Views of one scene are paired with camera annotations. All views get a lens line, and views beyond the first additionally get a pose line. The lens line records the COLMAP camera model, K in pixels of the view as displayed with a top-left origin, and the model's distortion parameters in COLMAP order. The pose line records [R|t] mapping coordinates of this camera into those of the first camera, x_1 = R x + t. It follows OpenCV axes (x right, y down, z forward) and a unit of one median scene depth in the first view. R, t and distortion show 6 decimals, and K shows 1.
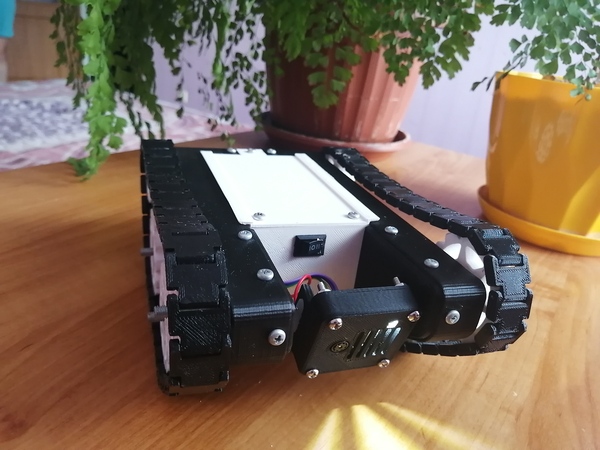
lens RADIAL K [[492.0, 0, 300.0], [0, 492.0, 225.0], [0, 0, 1]] dist [-0.071230, 0.091209]
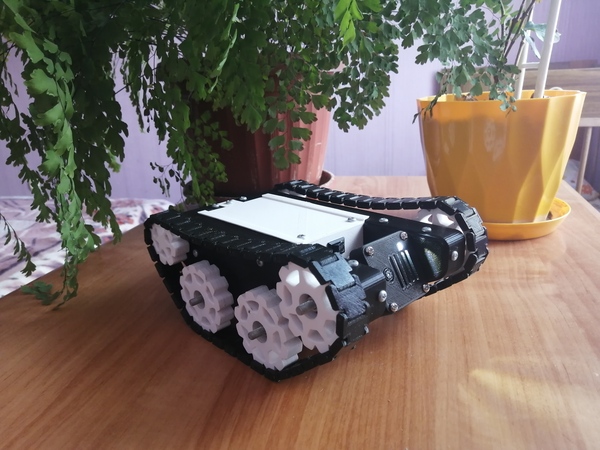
lens RADIAL K [[483.2, 0, 300.0], [0, 483.2, 225.0], [0, 0, 1]] dist [-0.043002, 0.063450]
pose [[0.929694, -0.261148, 0.259750, -0.212960], [0.281282, 0.958664, -0.042938, -0.070190], [-0.237800, 0.112983, 0.964721, 0.024171]]
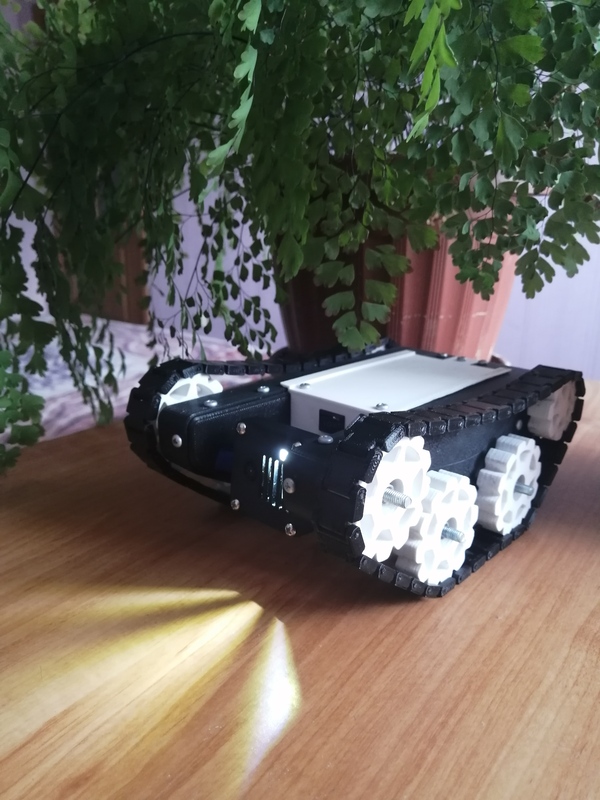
lens RADIAL K [[649.5, 0, 300.0], [0, 649.5, 400.0], [0, 0, 1]] dist [-0.052292, 0.069934]
pose [[0.990838, -0.087733, -0.102675, 0.054080], [0.075886, 0.990567, -0.114093, -0.092749], [0.111716, 0.105257, 0.988150, 0.221039]]
